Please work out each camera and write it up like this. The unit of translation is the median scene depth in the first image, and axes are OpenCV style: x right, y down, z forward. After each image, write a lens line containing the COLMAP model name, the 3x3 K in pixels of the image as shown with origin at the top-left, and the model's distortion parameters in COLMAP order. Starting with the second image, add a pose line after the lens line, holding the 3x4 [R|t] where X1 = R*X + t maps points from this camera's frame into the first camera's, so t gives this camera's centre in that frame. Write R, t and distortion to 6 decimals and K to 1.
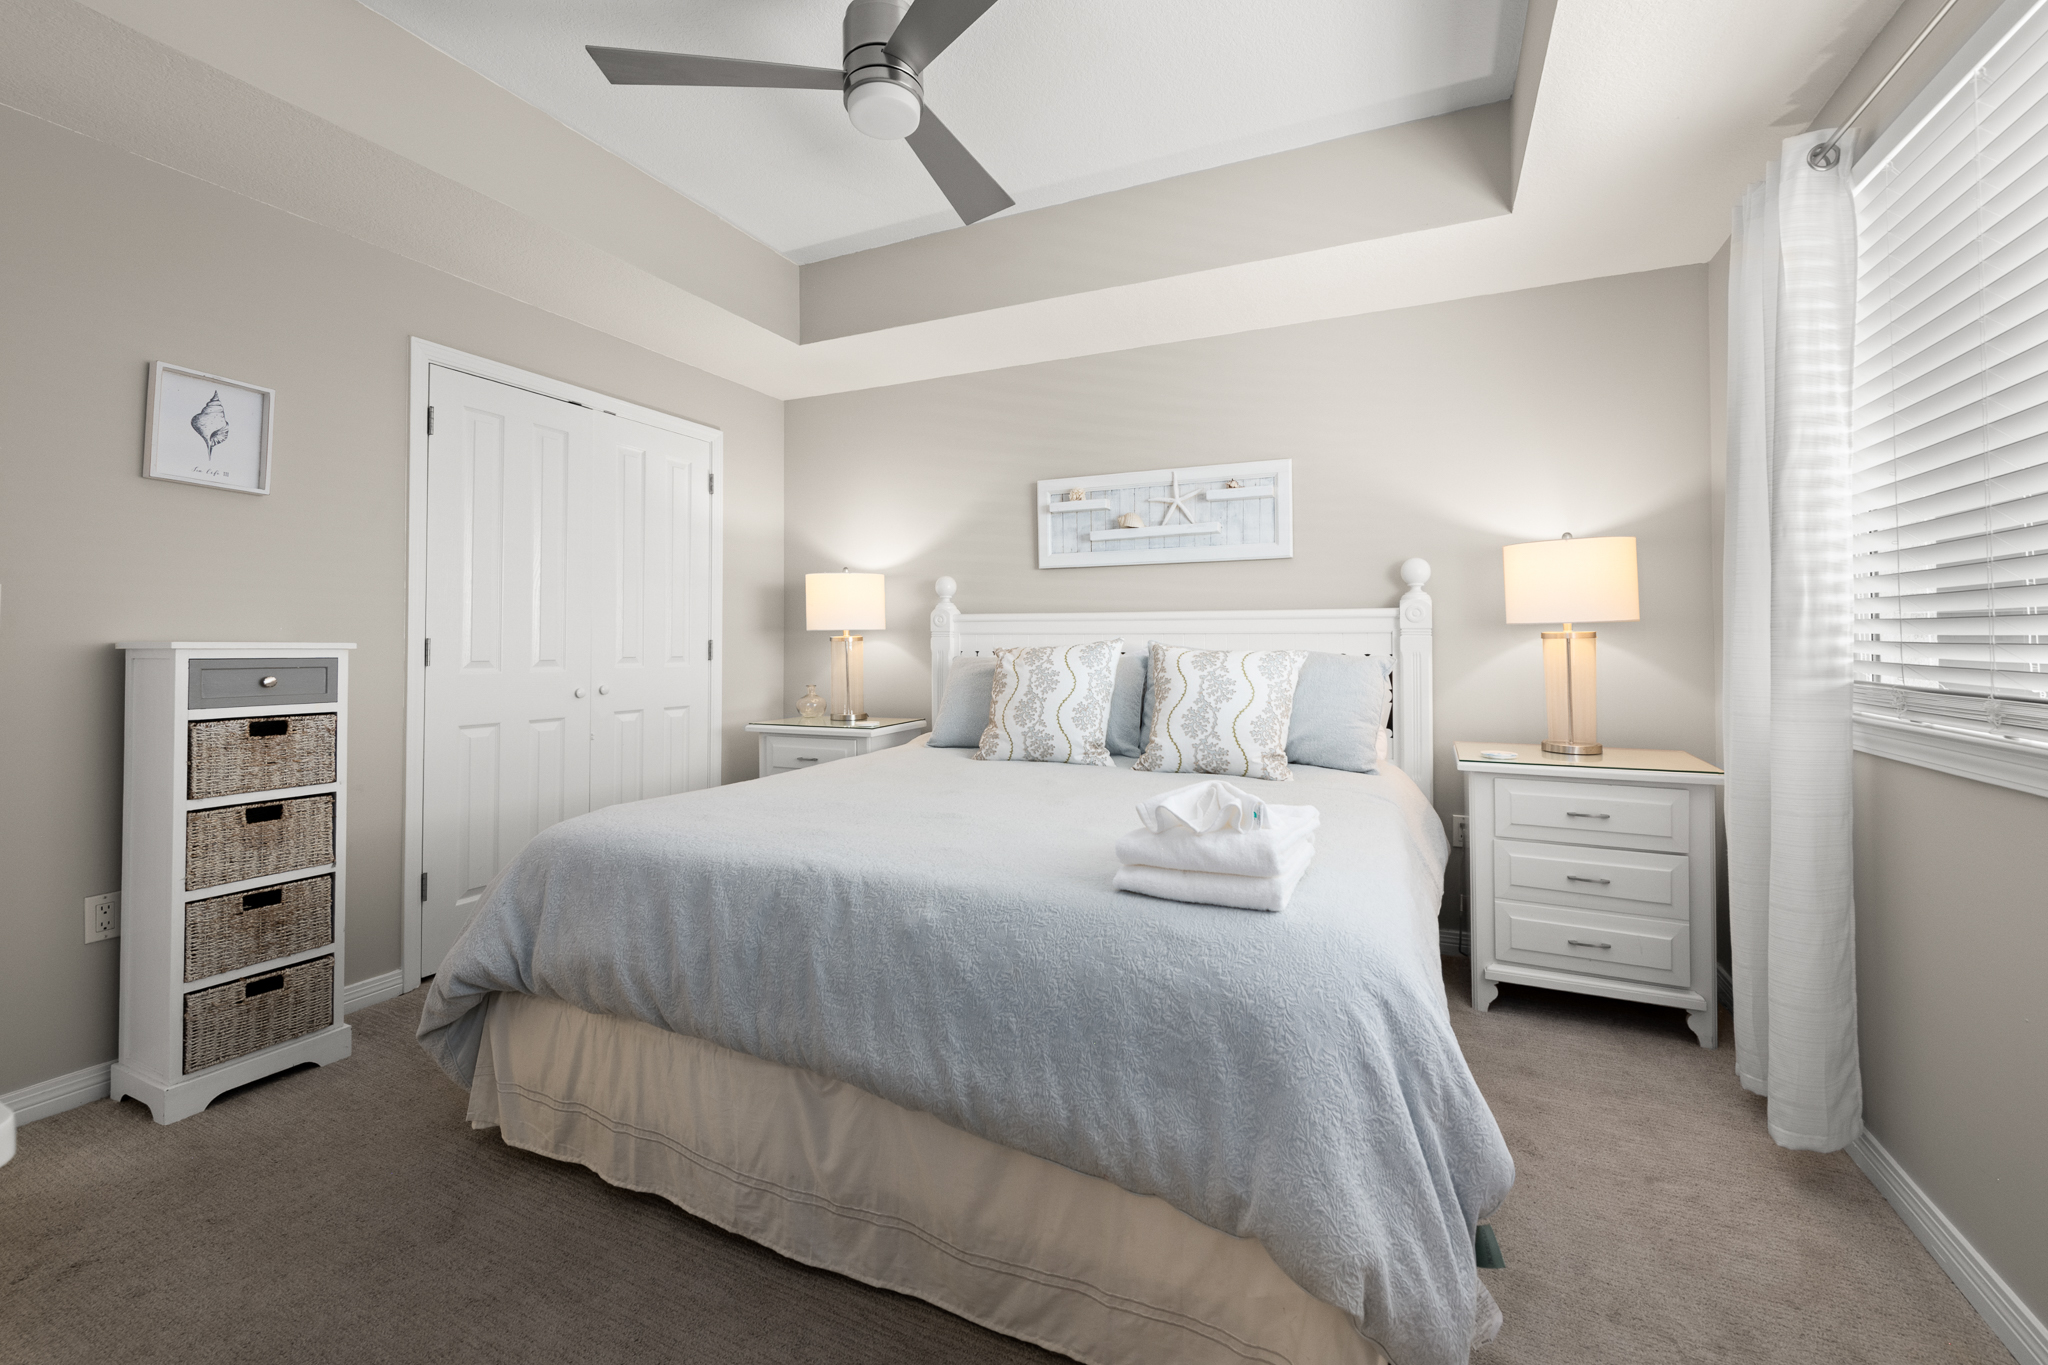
lens RADIAL K [[811.7, 0, 1031.7], [0, 811.7, 633.1], [0, 0, 1]] dist [-0.002338, -0.002150]
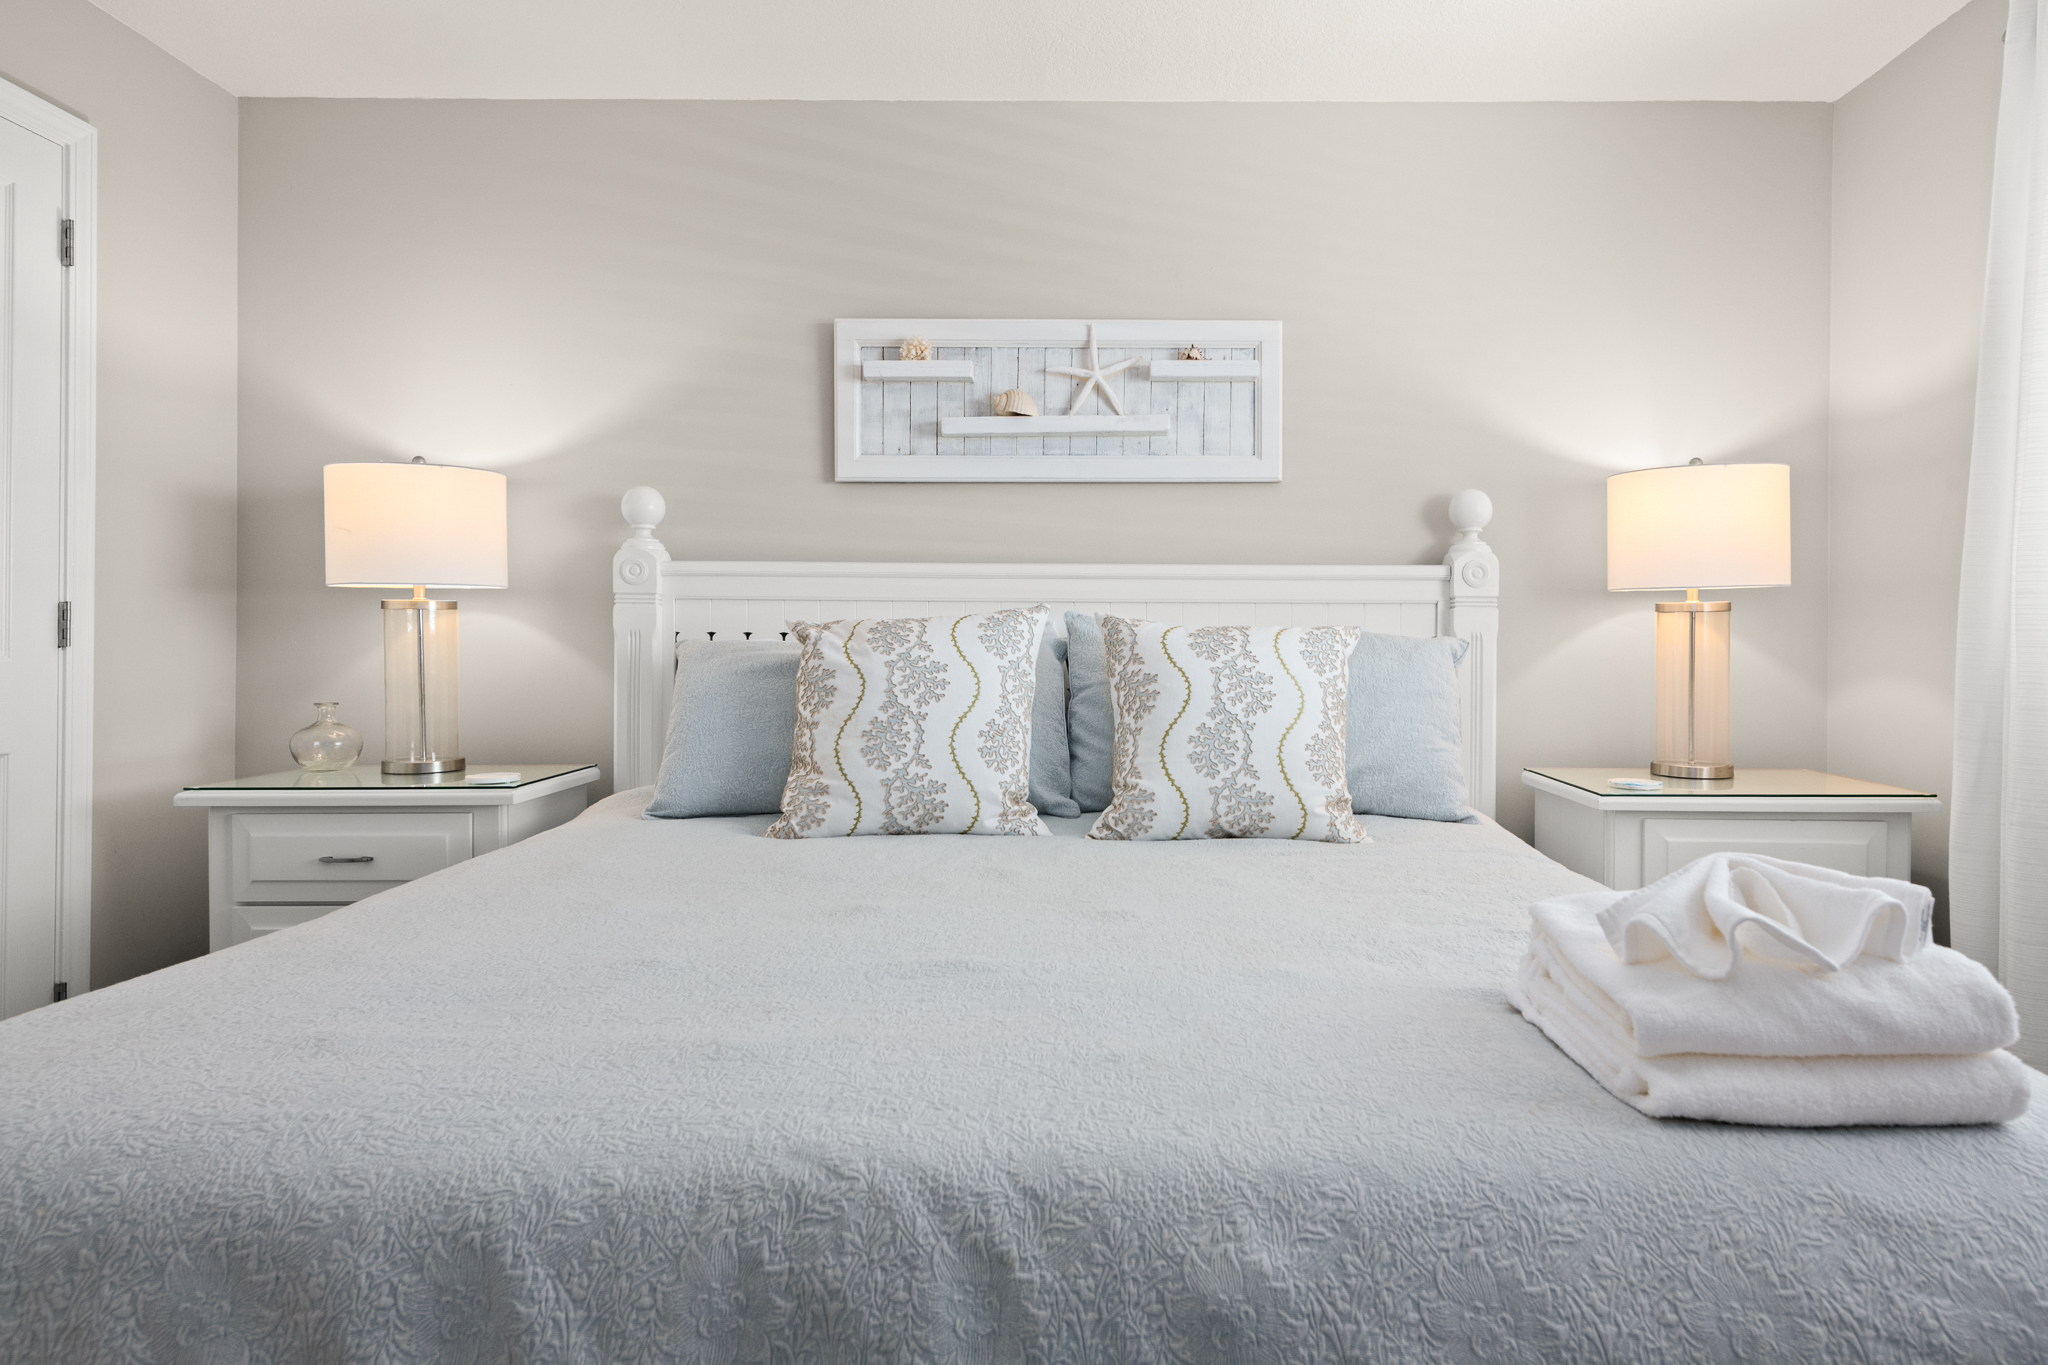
lens RADIAL K [[1171.3, 0, 1041.0], [0, 1171.3, 654.0], [0, 0, 1]] dist [0.007027, -0.002343]
pose [[0.916188, 0.002758, 0.400739, -0.211923], [-0.009049, 0.999864, 0.013807, 0.029097], [-0.400646, -0.016276, 0.916088, 0.263597]]
